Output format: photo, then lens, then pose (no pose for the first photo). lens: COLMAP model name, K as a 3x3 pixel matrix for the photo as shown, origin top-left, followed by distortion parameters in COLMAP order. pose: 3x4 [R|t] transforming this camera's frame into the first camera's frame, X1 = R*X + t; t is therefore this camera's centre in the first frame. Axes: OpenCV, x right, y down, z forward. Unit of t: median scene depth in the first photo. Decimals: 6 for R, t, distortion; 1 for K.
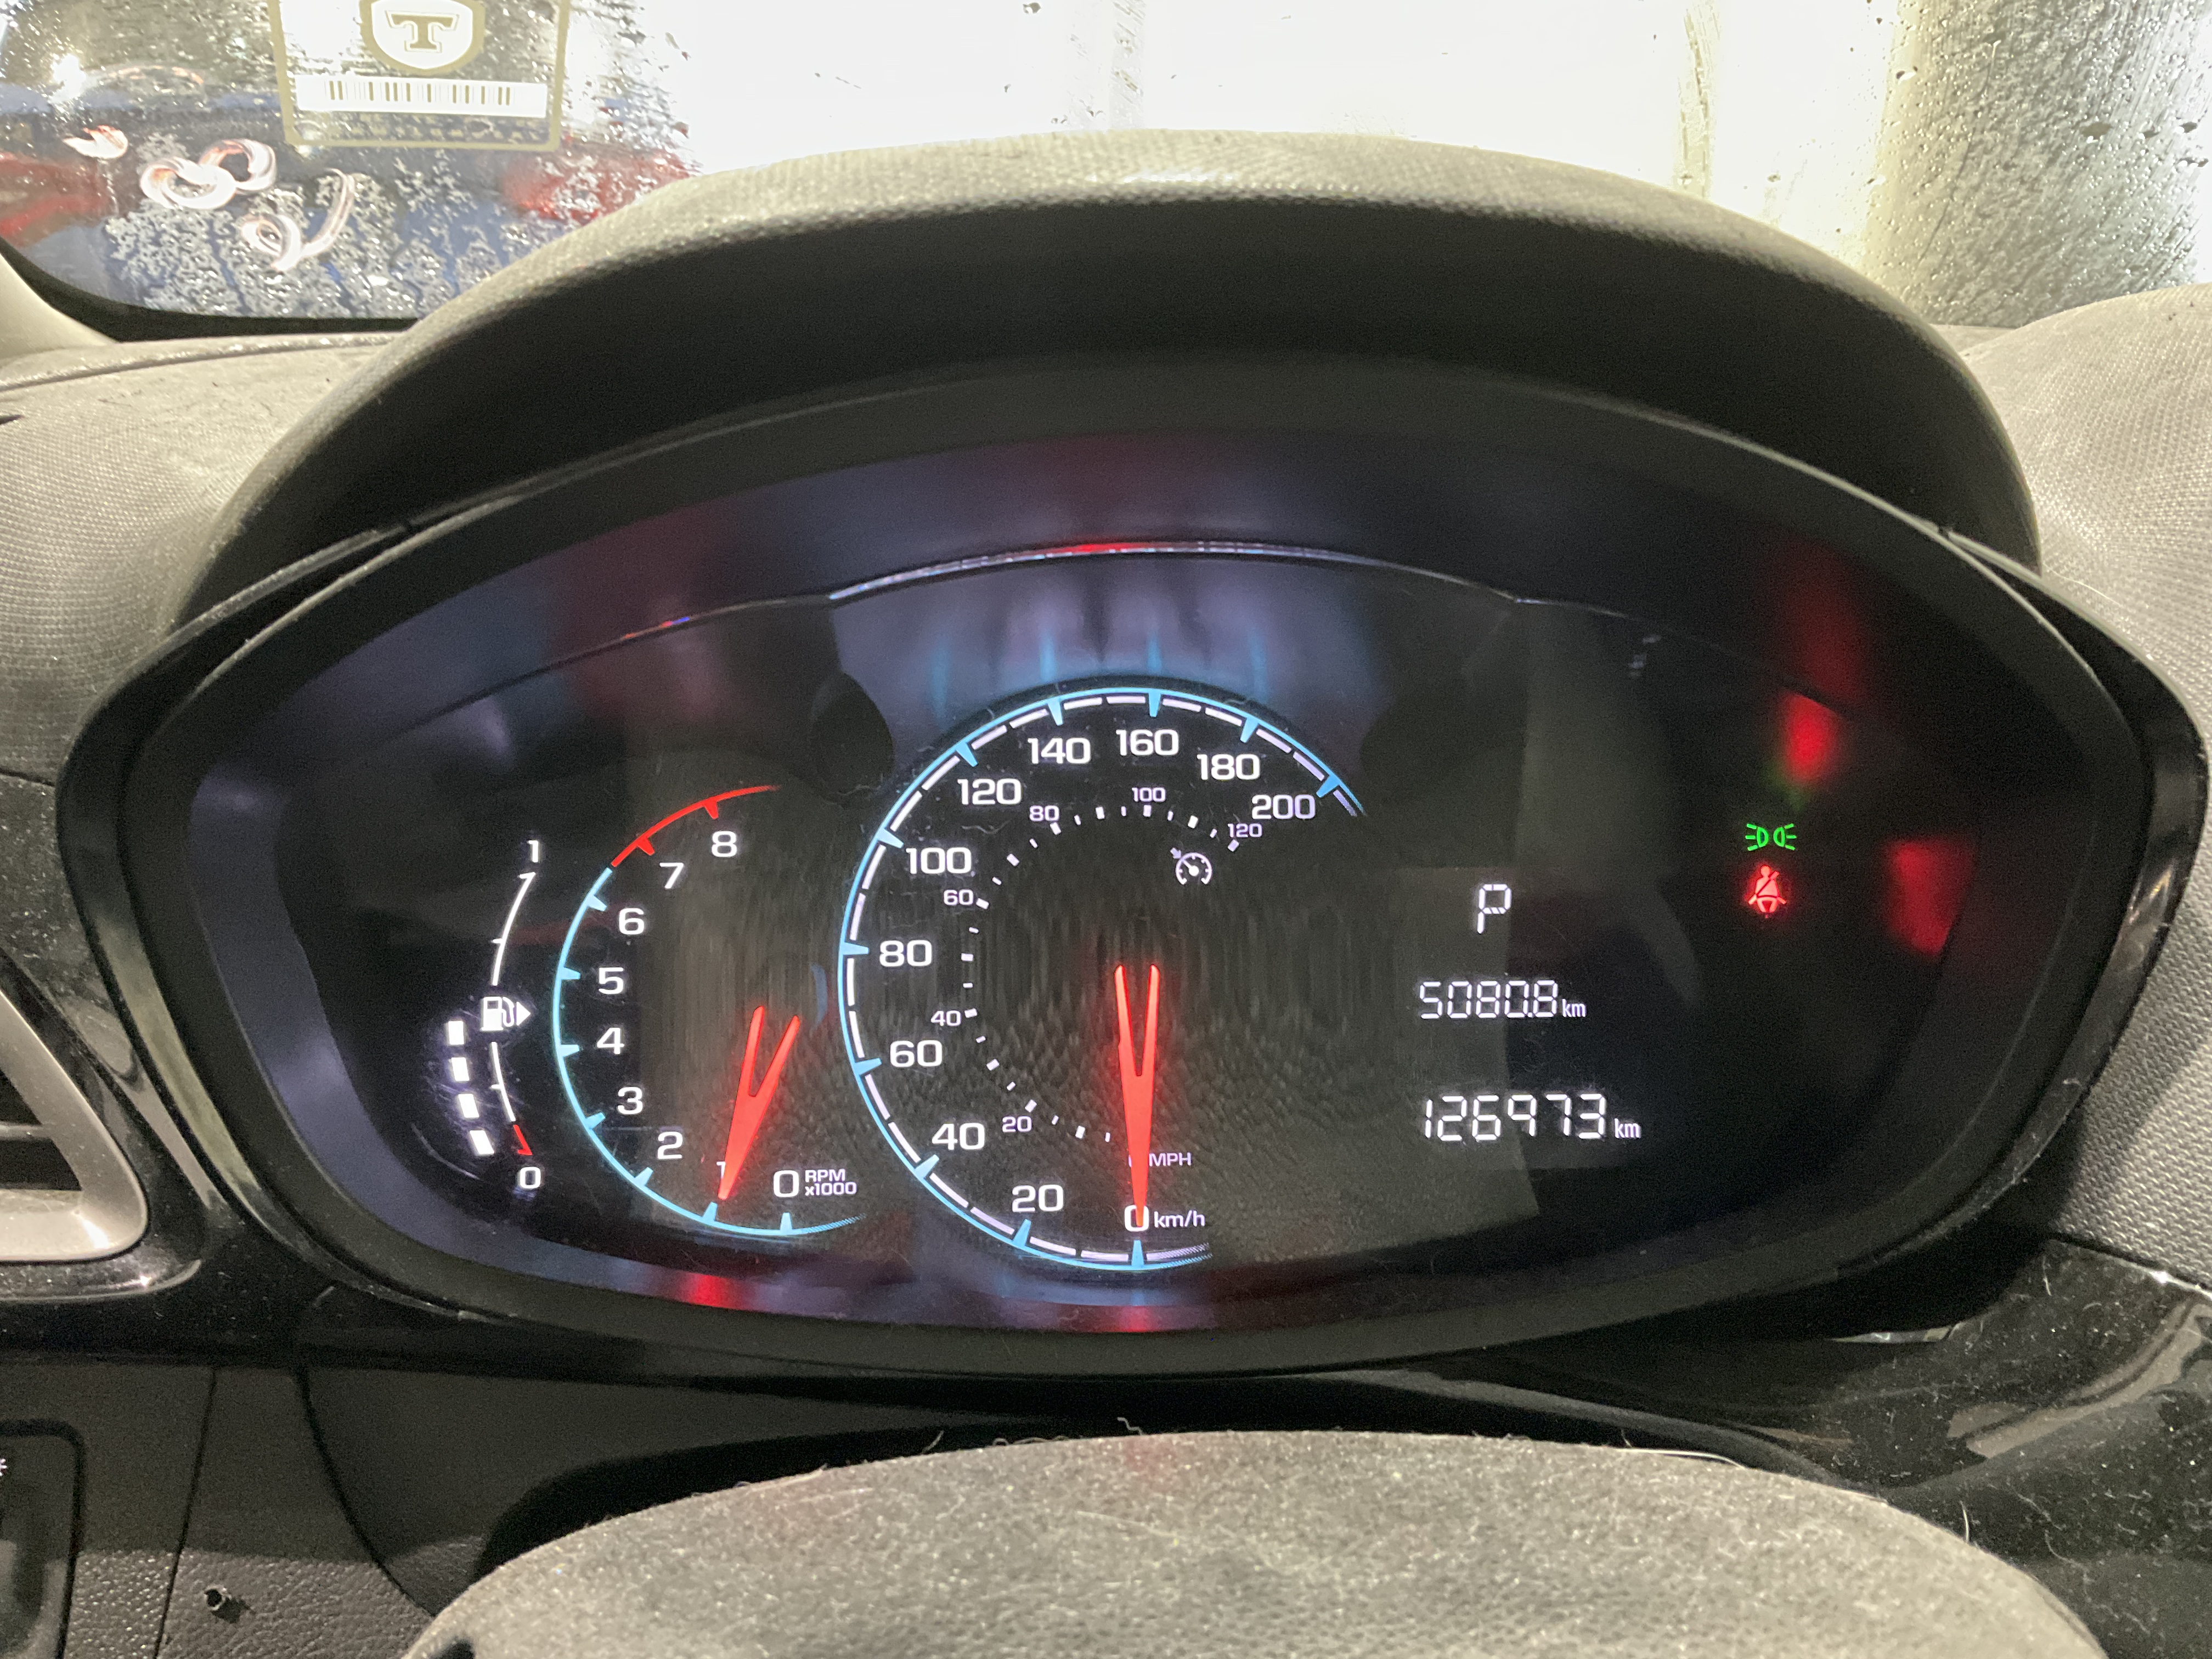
lens RADIAL K [[1886.6, 0, 1096.3], [0, 1886.6, 830.1], [0, 0, 1]] dist [0.002339, -0.038500]
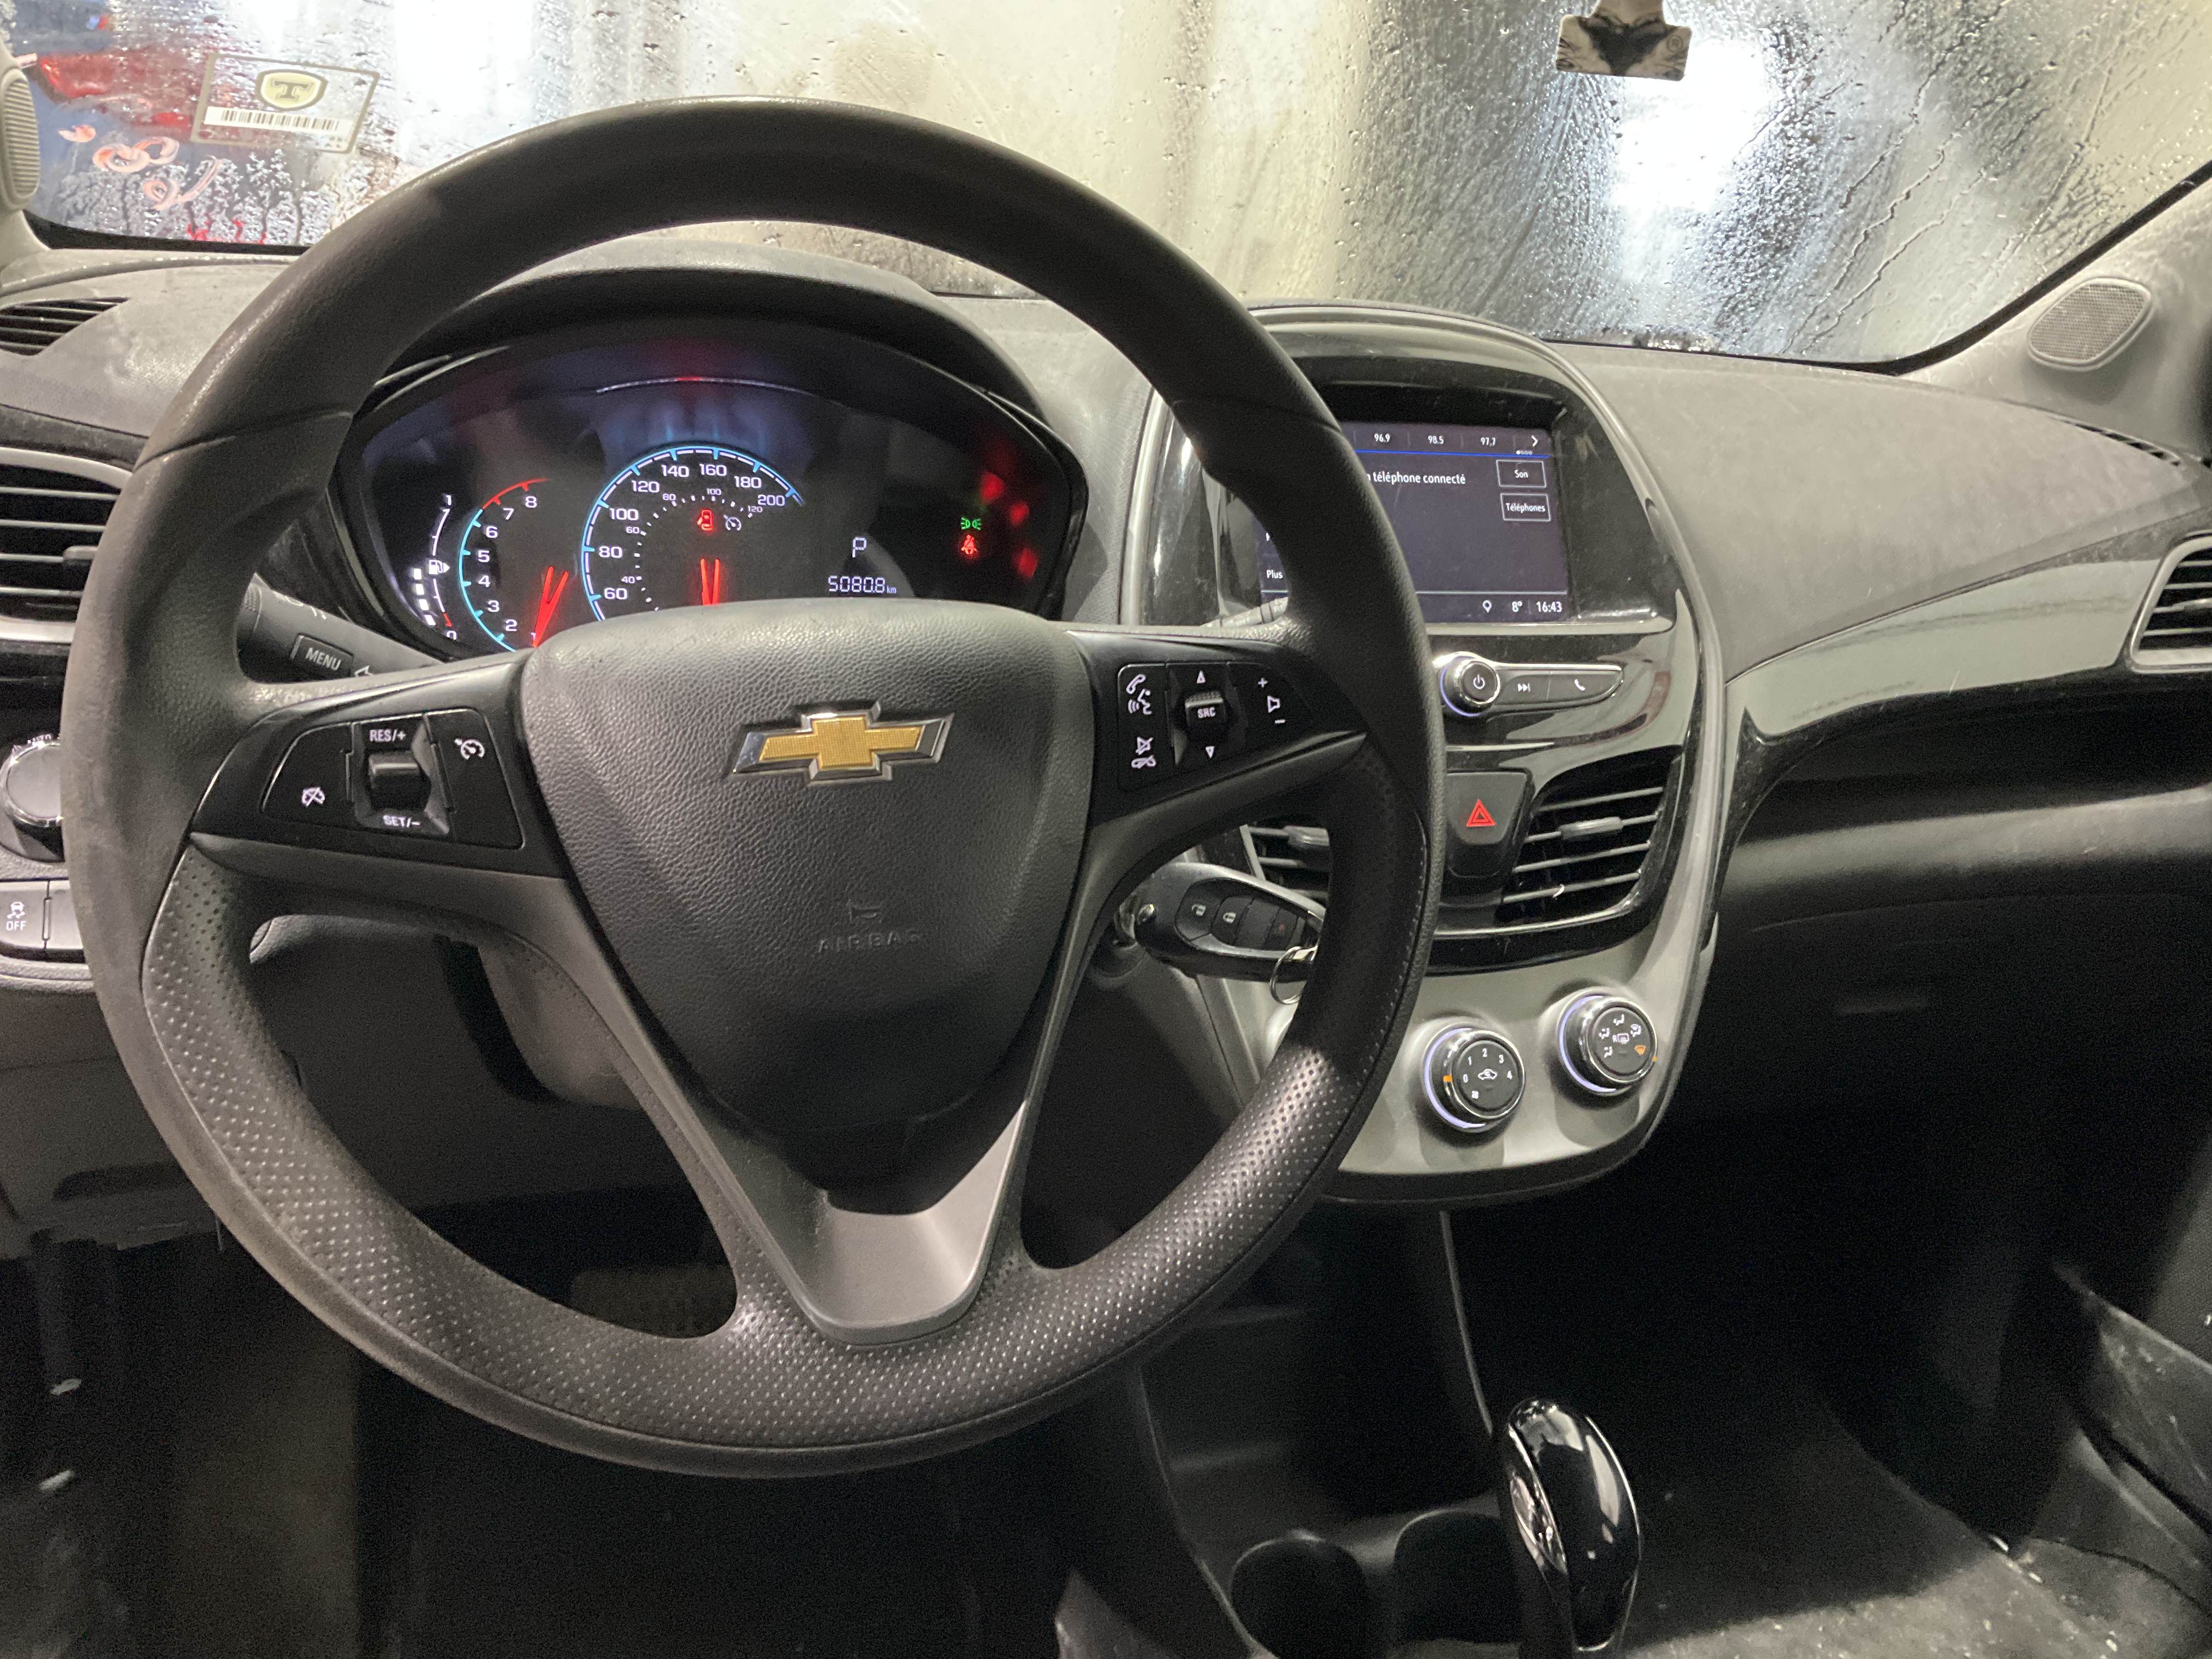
lens RADIAL K [[1886.6, 0, 1120.3], [0, 1886.6, 837.5], [0, 0, 1]] dist [0.002339, -0.038500]
pose [[0.963810, -0.005562, 0.266532, -0.114117], [-0.003953, 0.999374, 0.035148, 0.329907], [-0.266561, -0.034930, 0.963185, -1.433815]]
